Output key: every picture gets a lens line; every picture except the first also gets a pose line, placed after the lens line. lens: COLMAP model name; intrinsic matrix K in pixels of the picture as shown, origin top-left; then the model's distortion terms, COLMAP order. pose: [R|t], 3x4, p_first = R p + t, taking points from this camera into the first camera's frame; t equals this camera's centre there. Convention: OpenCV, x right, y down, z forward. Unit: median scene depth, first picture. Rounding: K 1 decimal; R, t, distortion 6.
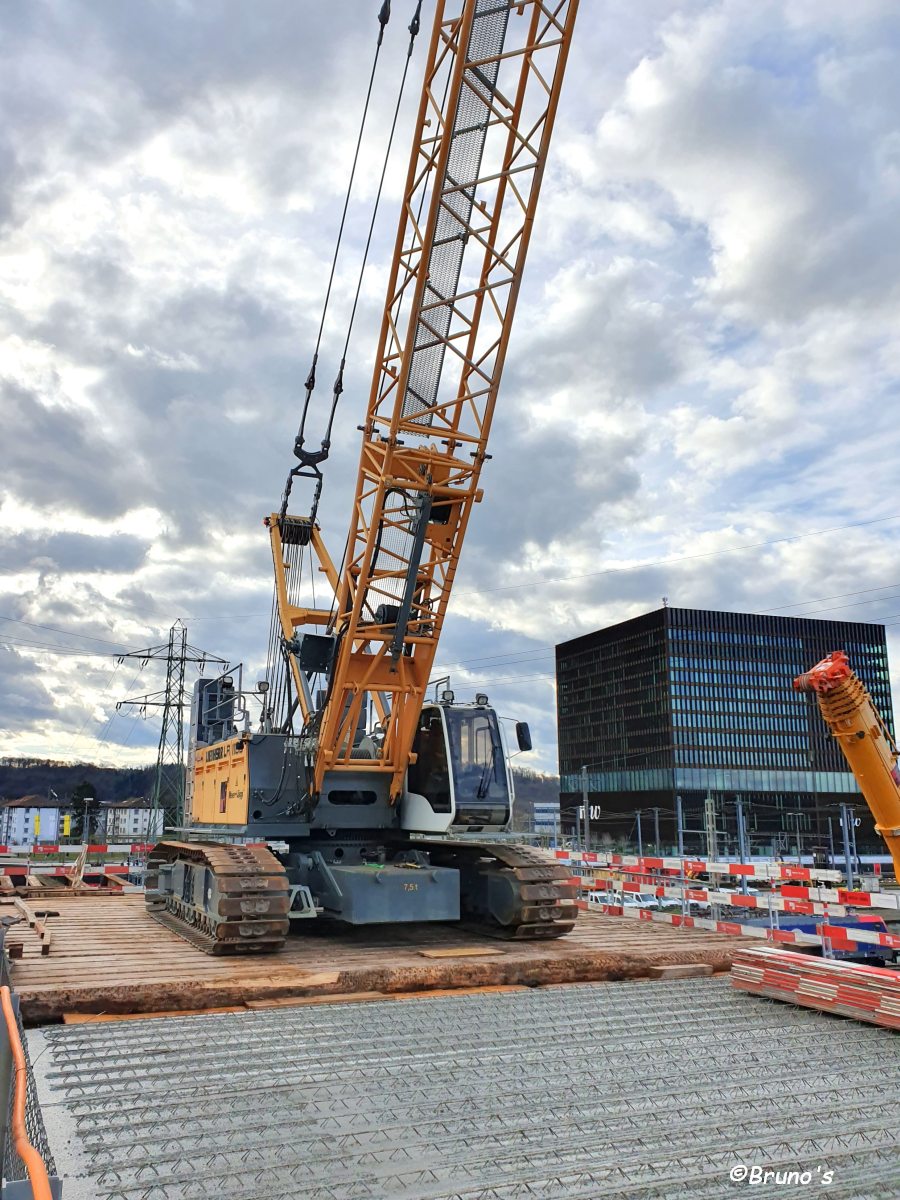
lens RADIAL K [[903.5, 0, 425.4], [0, 903.5, 599.3], [0, 0, 1]] dist [0.105246, -0.161783]
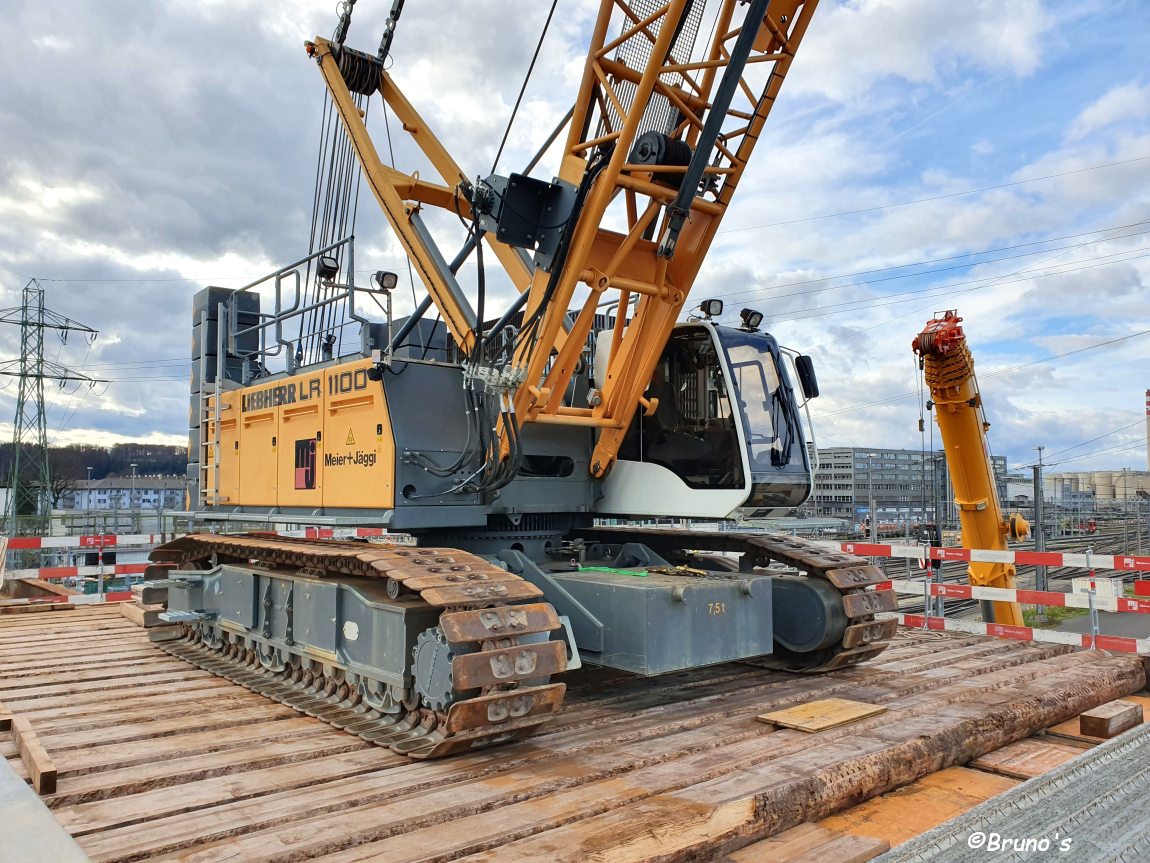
lens RADIAL K [[865.8, 0, 575.0], [0, 865.8, 431.5], [0, 0, 1]] dist [0.105246, -0.161783]
pose [[0.957937, 0.015529, 0.286558, -0.238243], [-0.061751, 0.986298, 0.152979, 0.104935], [-0.280256, -0.164239, 0.945771, 0.443328]]
